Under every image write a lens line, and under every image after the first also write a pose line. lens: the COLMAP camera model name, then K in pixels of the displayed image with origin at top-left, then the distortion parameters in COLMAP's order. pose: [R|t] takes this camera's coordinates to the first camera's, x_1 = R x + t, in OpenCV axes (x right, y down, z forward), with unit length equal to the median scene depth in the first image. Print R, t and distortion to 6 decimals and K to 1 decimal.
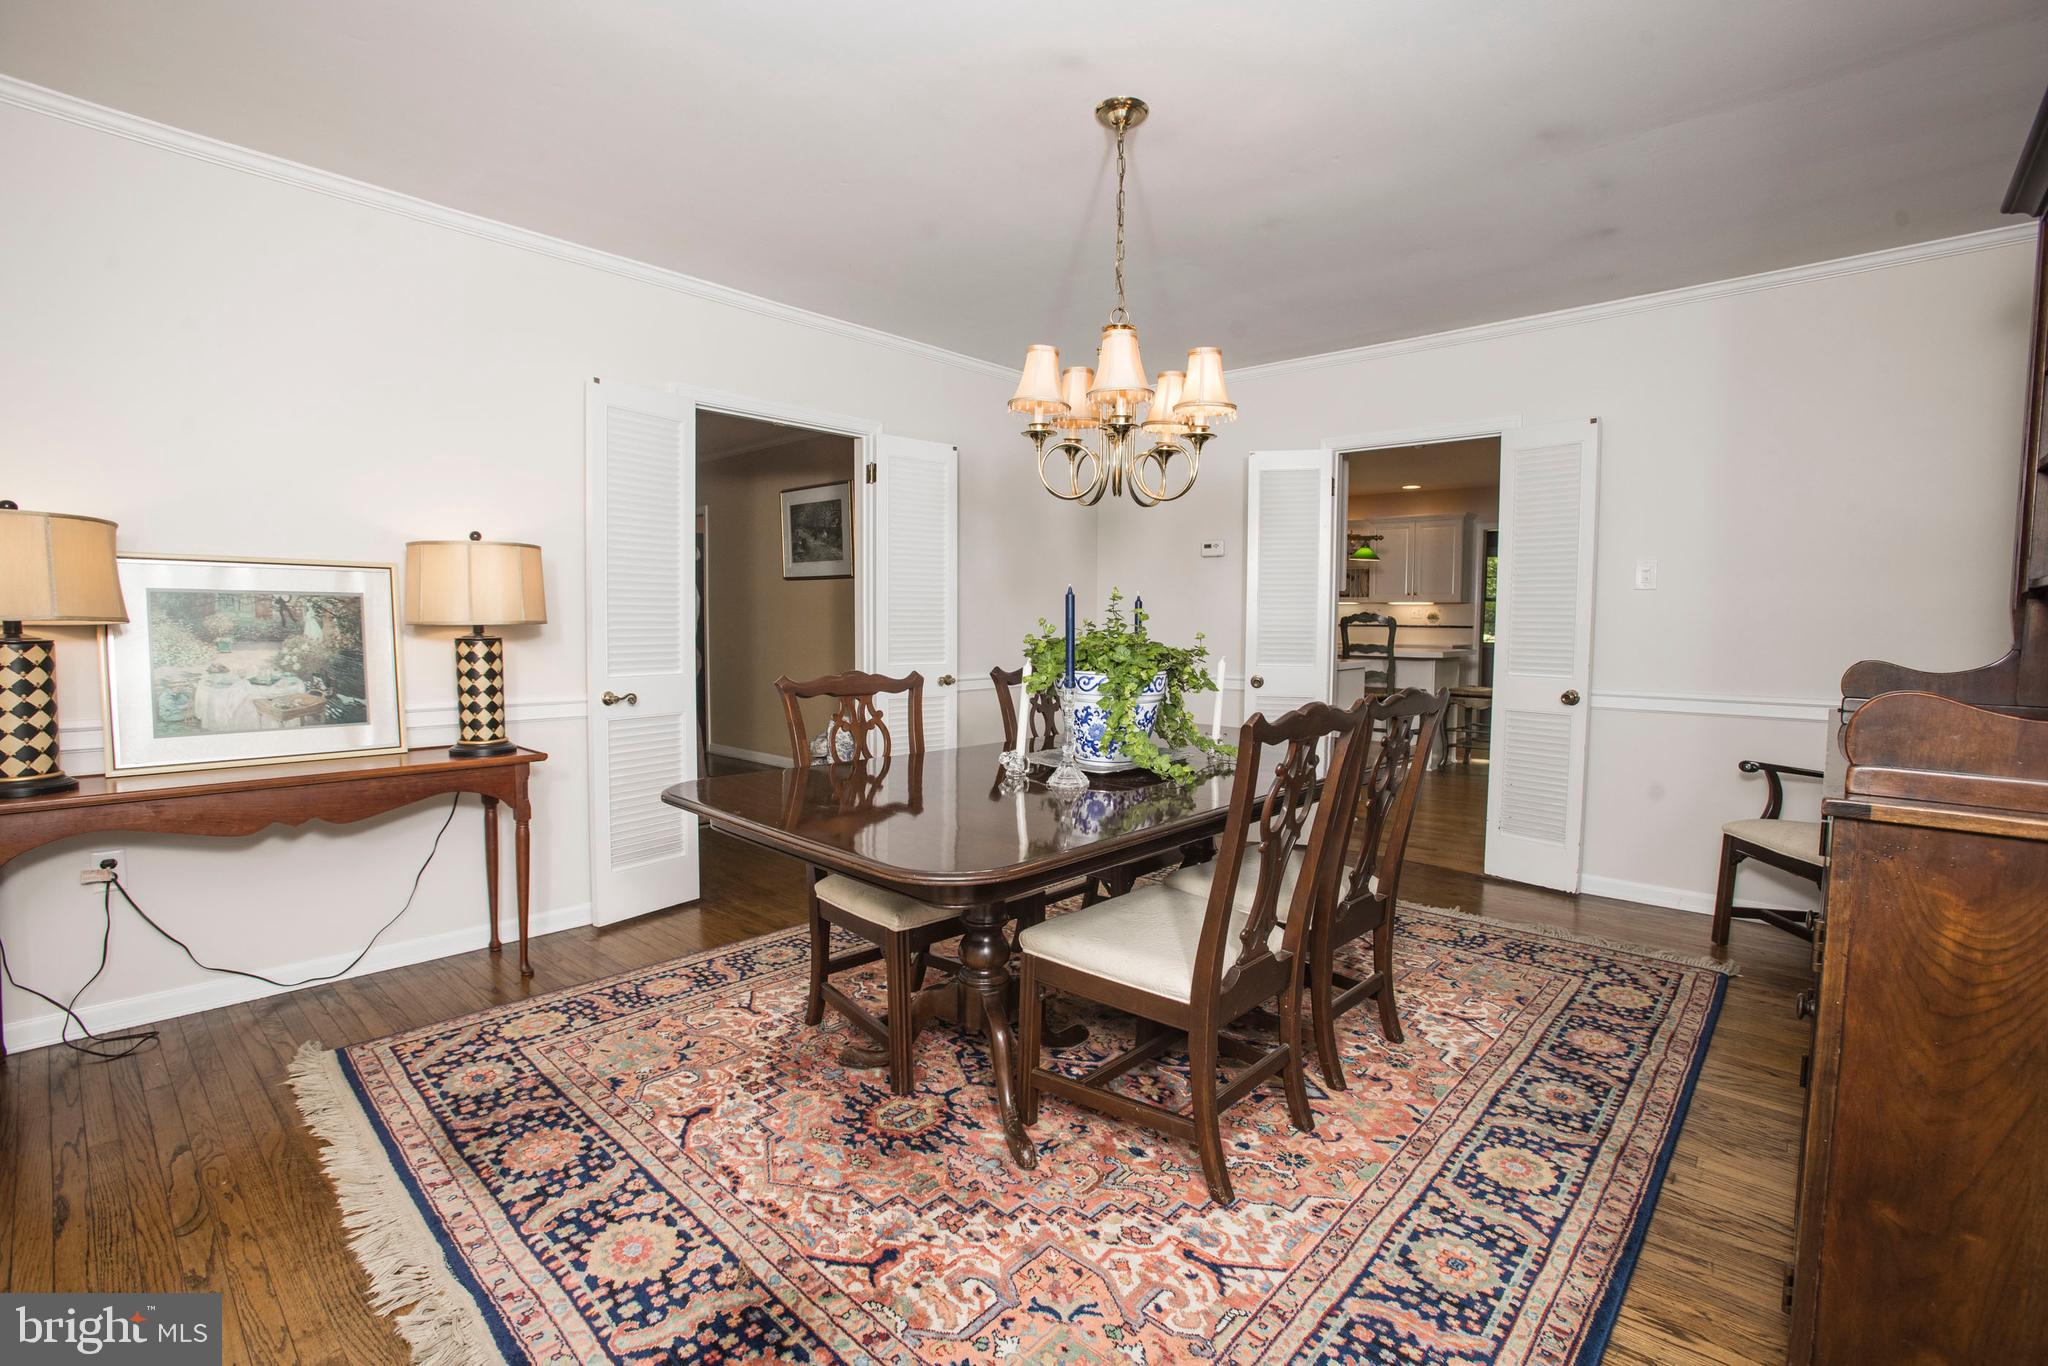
lens RADIAL K [[917.7, 0, 1027.3], [0, 917.7, 682.8], [0, 0, 1]] dist [-0.061228, 0.000906]
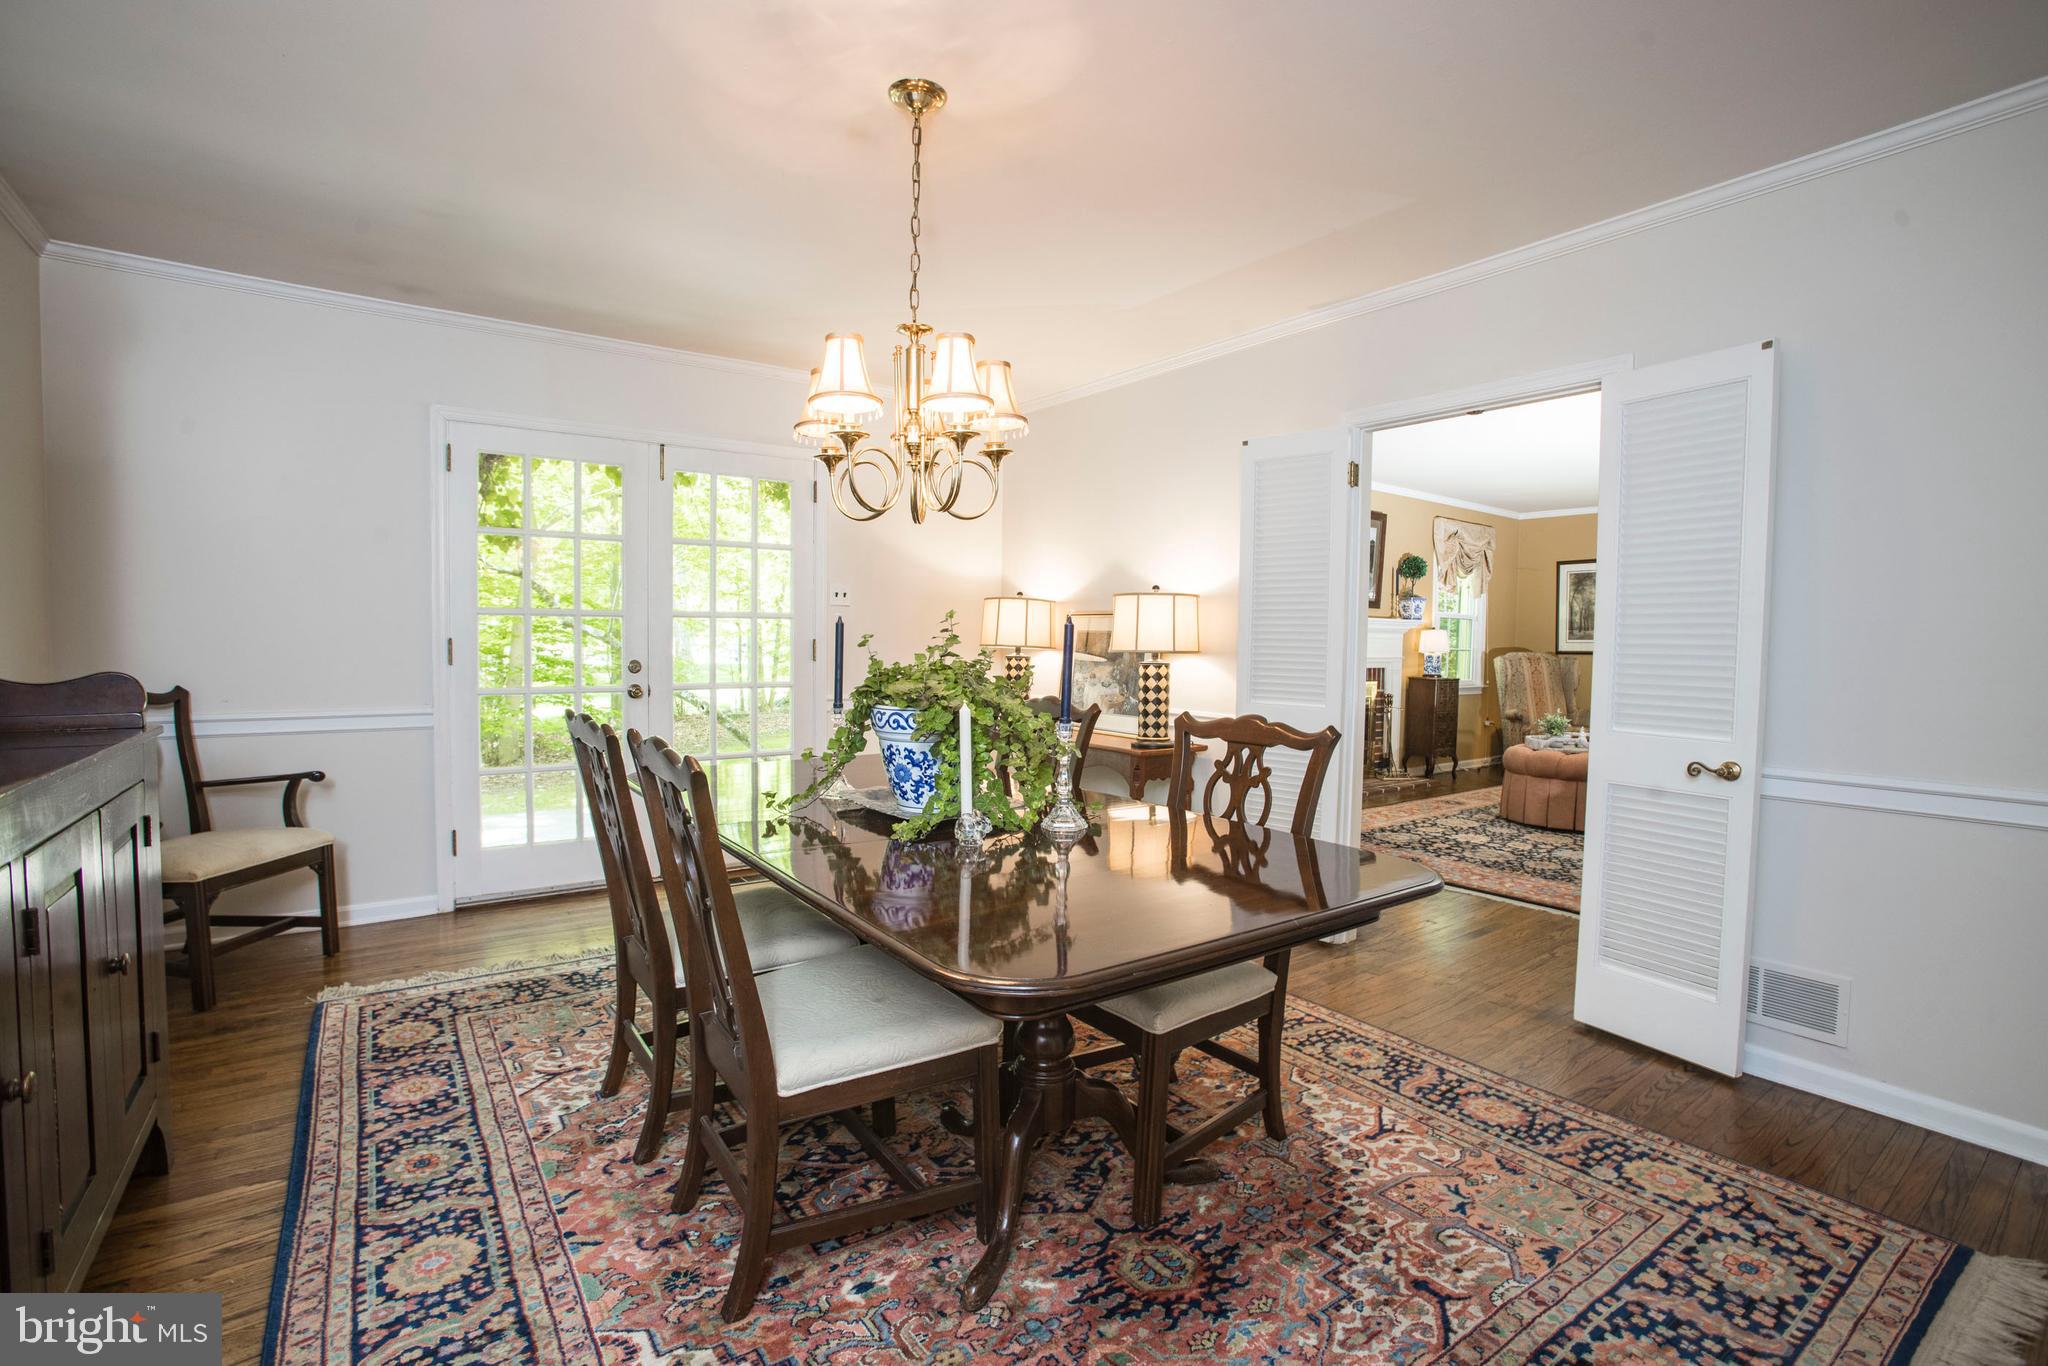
lens RADIAL K [[917.7, 0, 1027.3], [0, 917.7, 682.8], [0, 0, 1]] dist [-0.061228, 0.000906]
pose [[-0.208589, -0.008816, -0.977964, 1.314127], [-0.089589, 0.995927, 0.010131, -0.067157], [0.973891, 0.089728, -0.208530, 1.762624]]
